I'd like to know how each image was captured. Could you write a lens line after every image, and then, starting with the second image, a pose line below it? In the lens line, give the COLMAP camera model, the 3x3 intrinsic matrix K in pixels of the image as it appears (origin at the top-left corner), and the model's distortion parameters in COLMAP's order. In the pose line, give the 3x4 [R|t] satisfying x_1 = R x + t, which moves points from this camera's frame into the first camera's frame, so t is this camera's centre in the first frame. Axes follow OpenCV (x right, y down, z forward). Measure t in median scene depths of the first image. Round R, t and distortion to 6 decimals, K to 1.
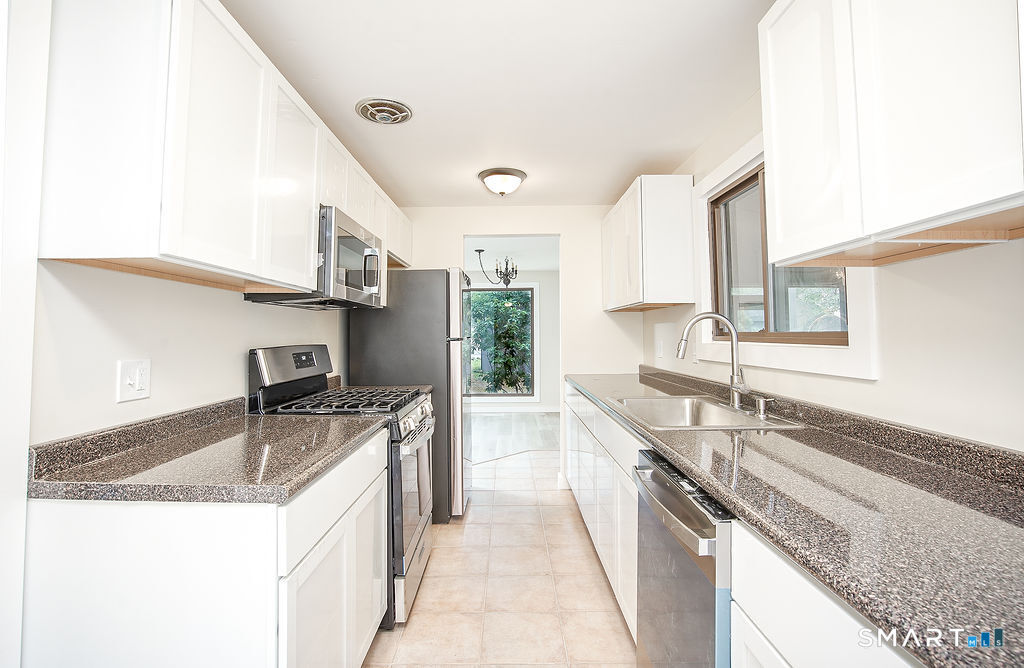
lens RADIAL K [[471.5, 0, 508.9], [0, 471.5, 312.6], [0, 0, 1]] dist [-0.035052, 0.001249]
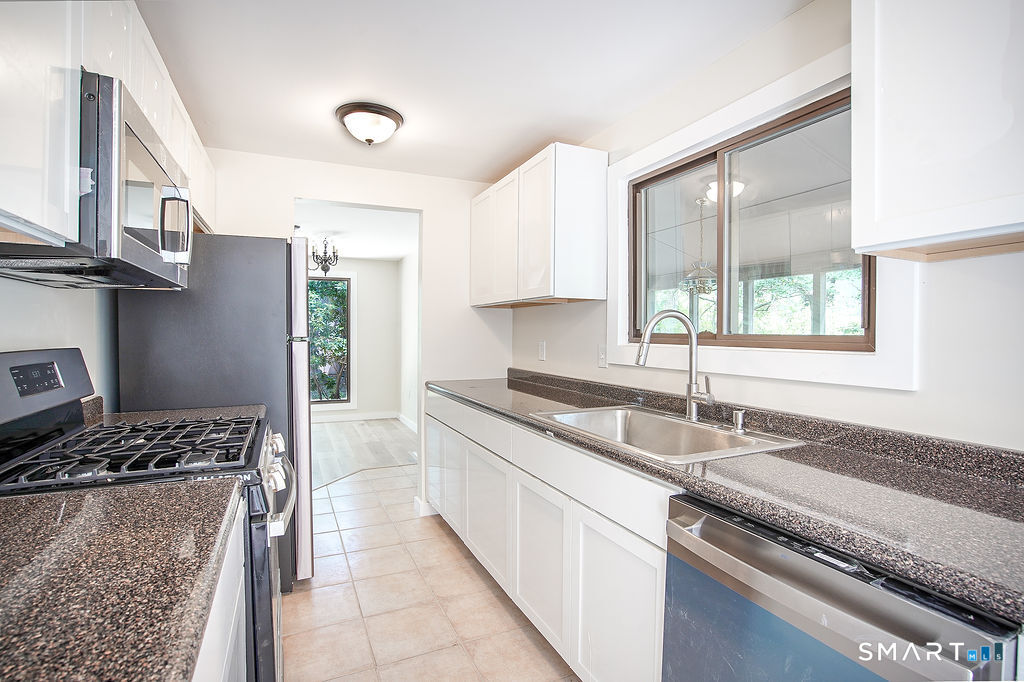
lens RADIAL K [[473.3, 0, 503.6], [0, 473.3, 340.7], [0, 0, 1]] dist [-0.036660, 0.010165]
pose [[0.910236, 0.002766, 0.414082, -0.167834], [-0.029130, 0.997928, 0.057366, 0.012663], [-0.413065, -0.064279, 0.908430, 0.300626]]
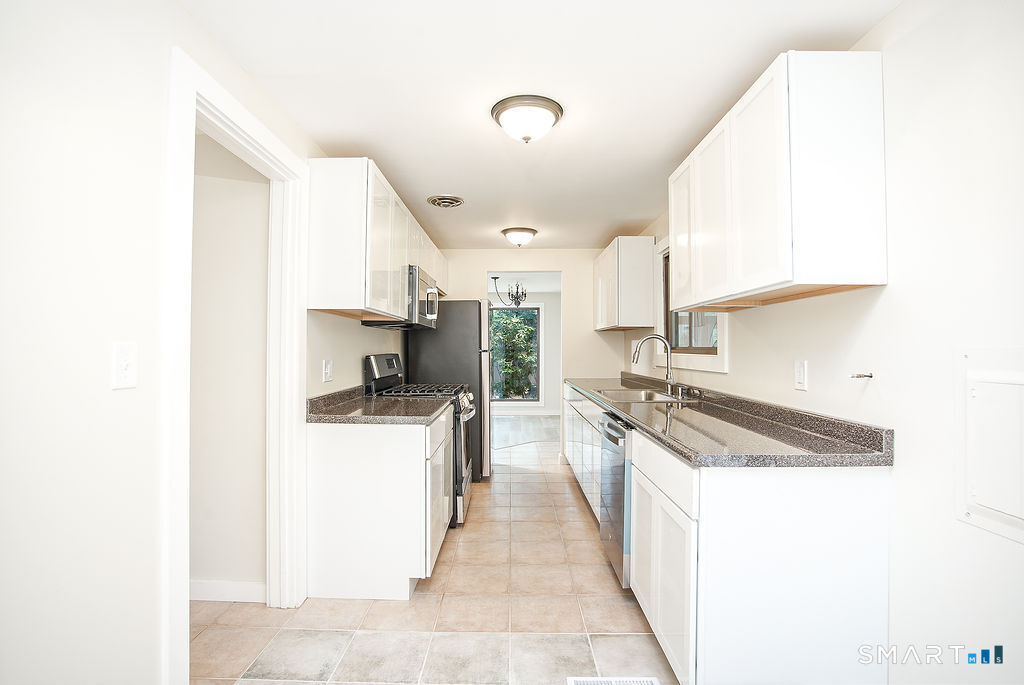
lens RADIAL K [[473.3, 0, 506.3], [0, 473.3, 343.8], [0, 0, 1]] dist [-0.036660, 0.010165]
pose [[0.999889, 0.005665, -0.013746, -0.041953], [-0.005155, 0.999308, 0.036832, -0.020931], [0.013945, -0.036757, 0.999227, -0.514606]]
